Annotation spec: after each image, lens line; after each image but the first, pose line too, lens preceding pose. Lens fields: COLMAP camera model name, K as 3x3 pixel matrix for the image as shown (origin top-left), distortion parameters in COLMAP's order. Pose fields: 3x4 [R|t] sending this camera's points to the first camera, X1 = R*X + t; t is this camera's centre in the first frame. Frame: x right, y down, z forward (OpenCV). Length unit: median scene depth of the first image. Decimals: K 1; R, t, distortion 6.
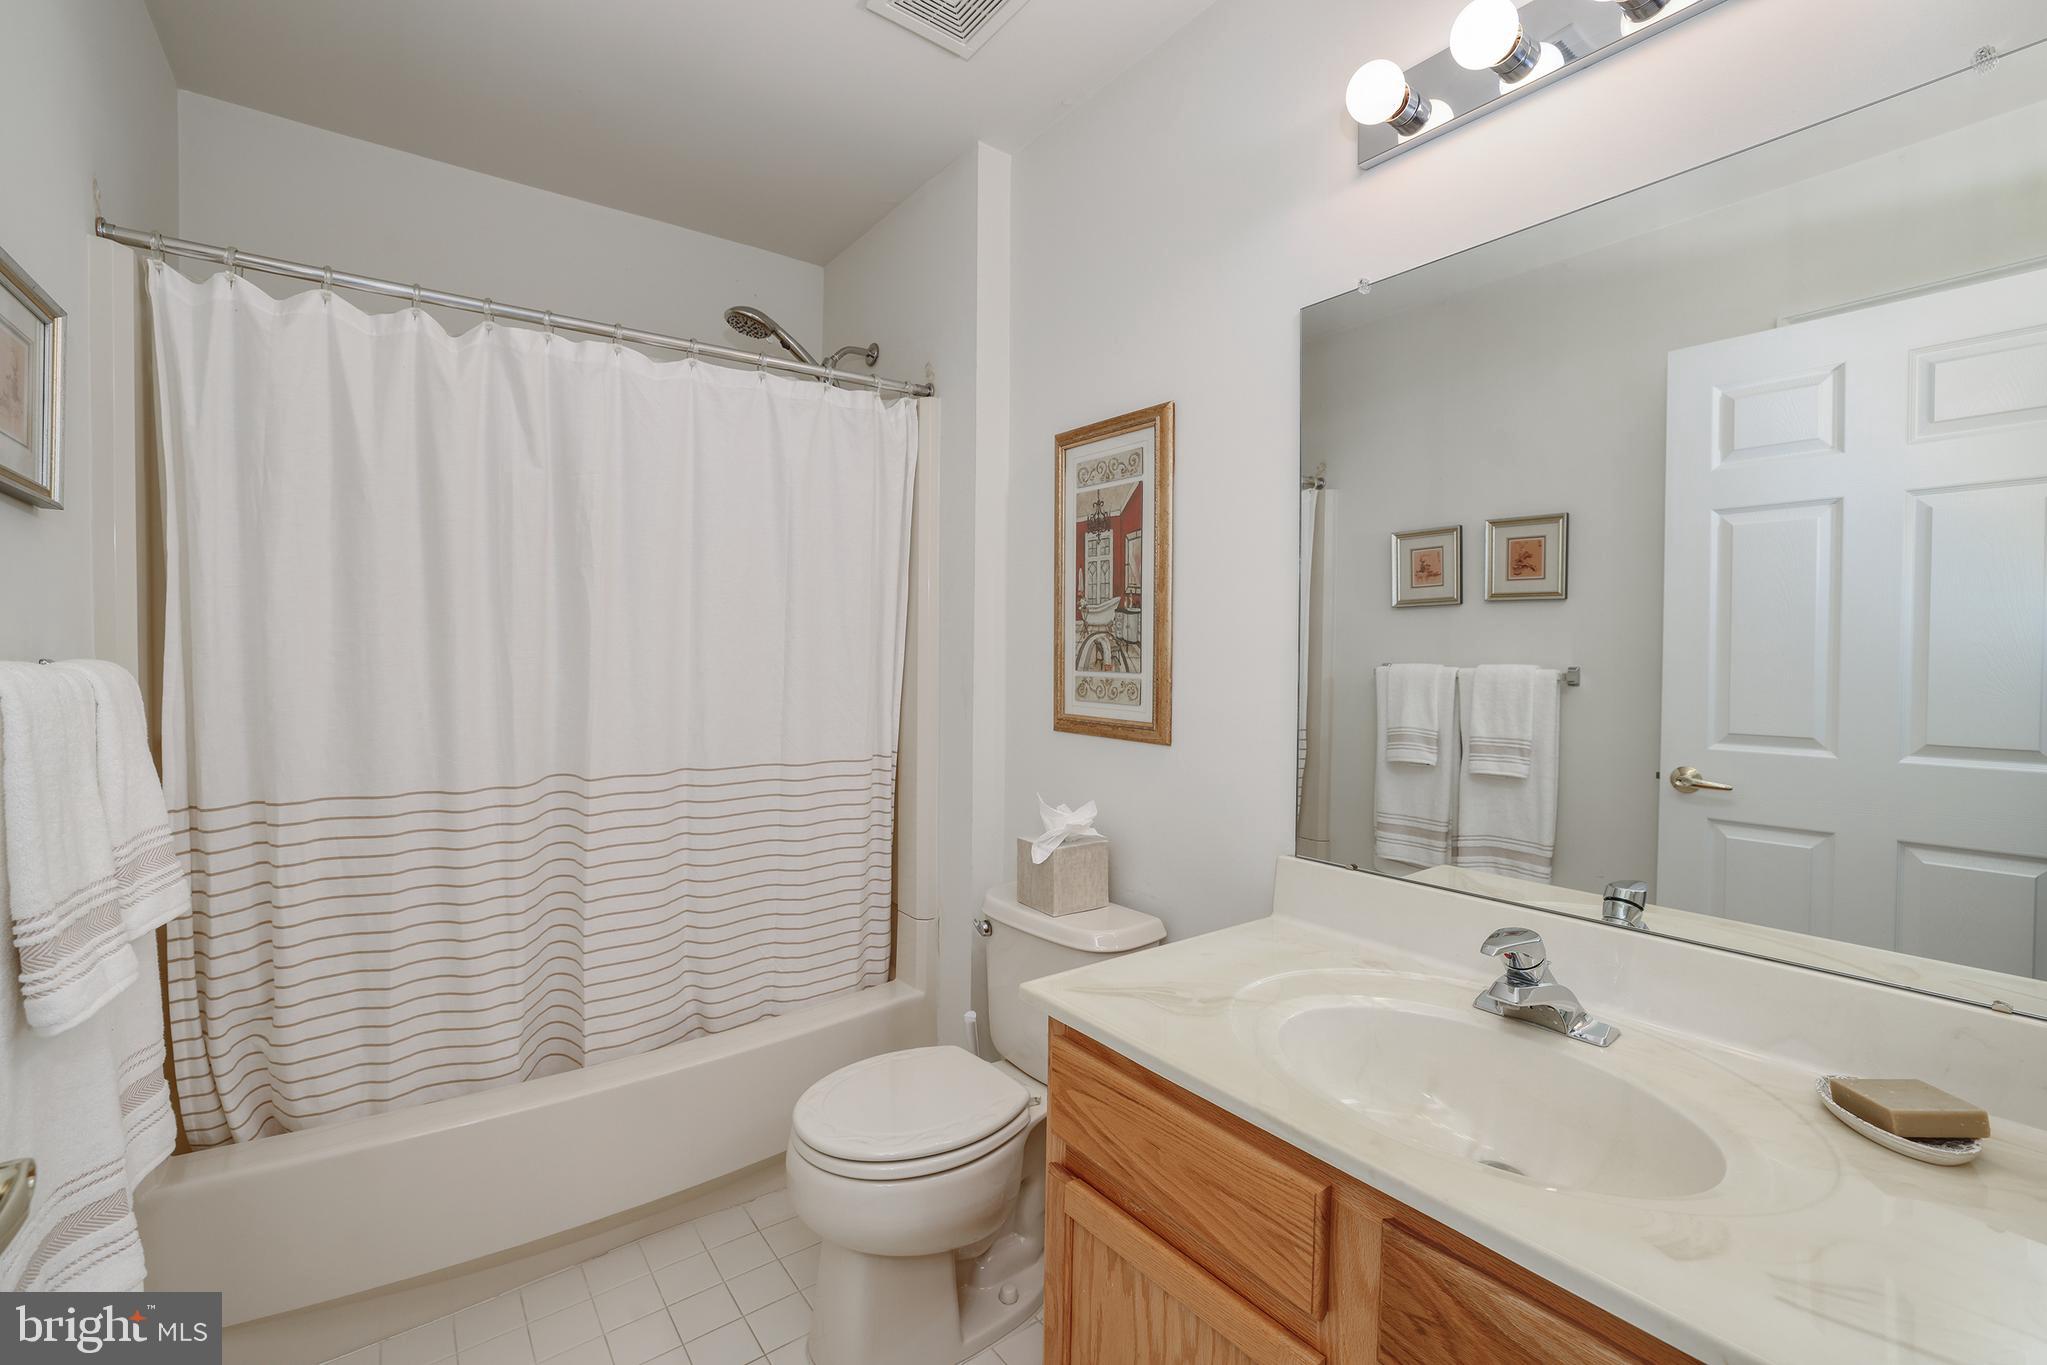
lens RADIAL K [[874.9, 0, 1023.2], [0, 874.9, 665.3], [0, 0, 1]] dist [-0.002184, 0.000047]
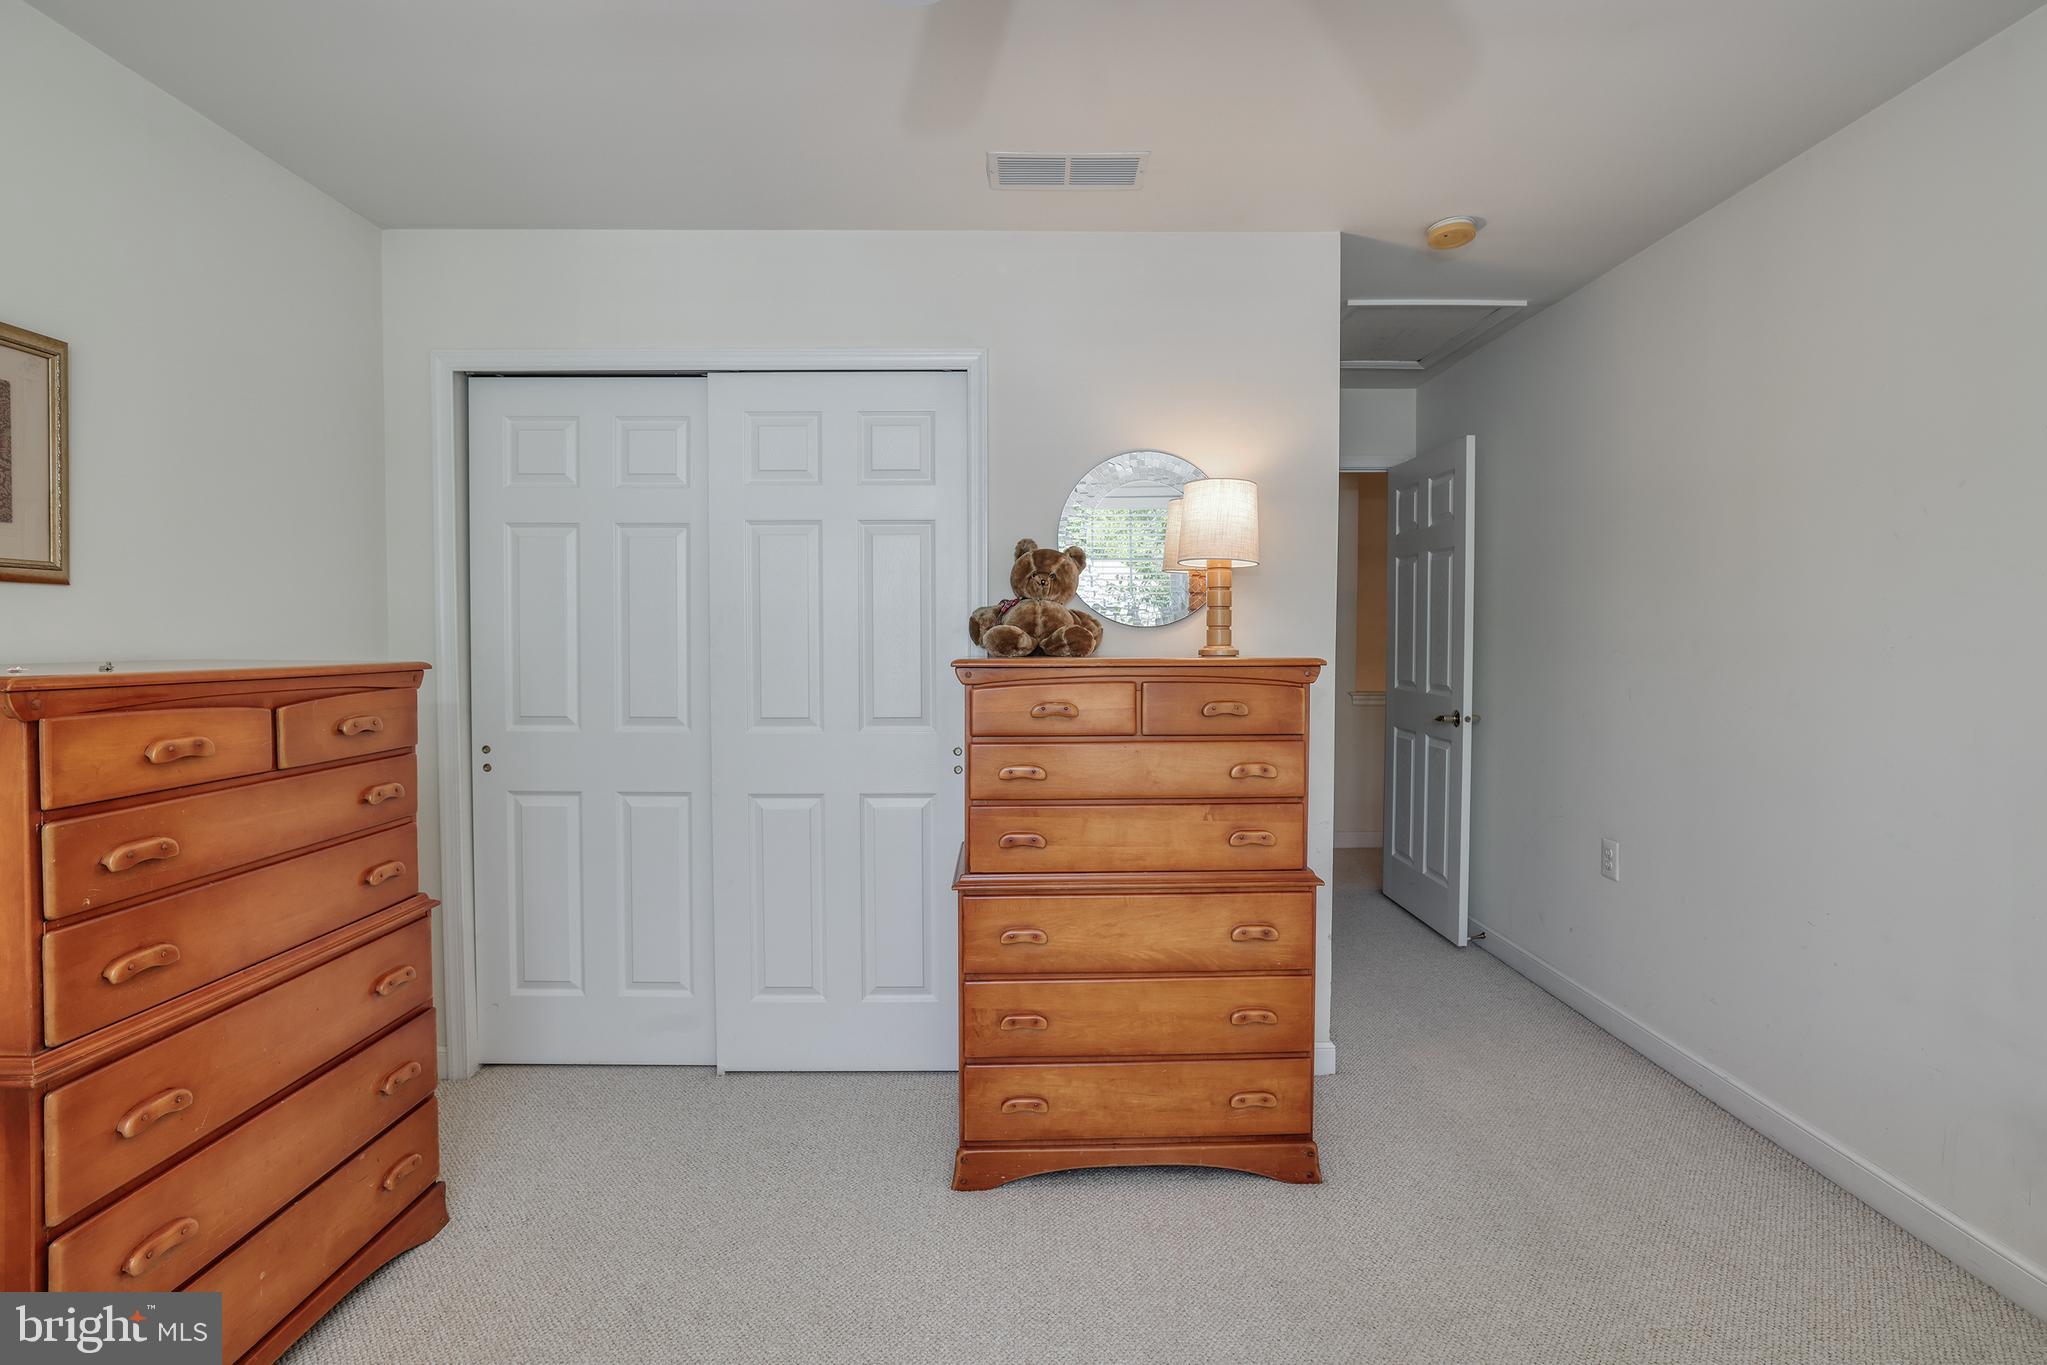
lens RADIAL K [[954.0, 0, 1017.6], [0, 954.0, 666.4], [0, 0, 1]] dist [-0.003190, -0.000243]
pose [[0.611551, -0.012273, 0.791110, 0.157570], [0.006198, 0.999923, 0.010721, 0.001842], [-0.791181, -0.001653, 0.611580, -0.234594]]
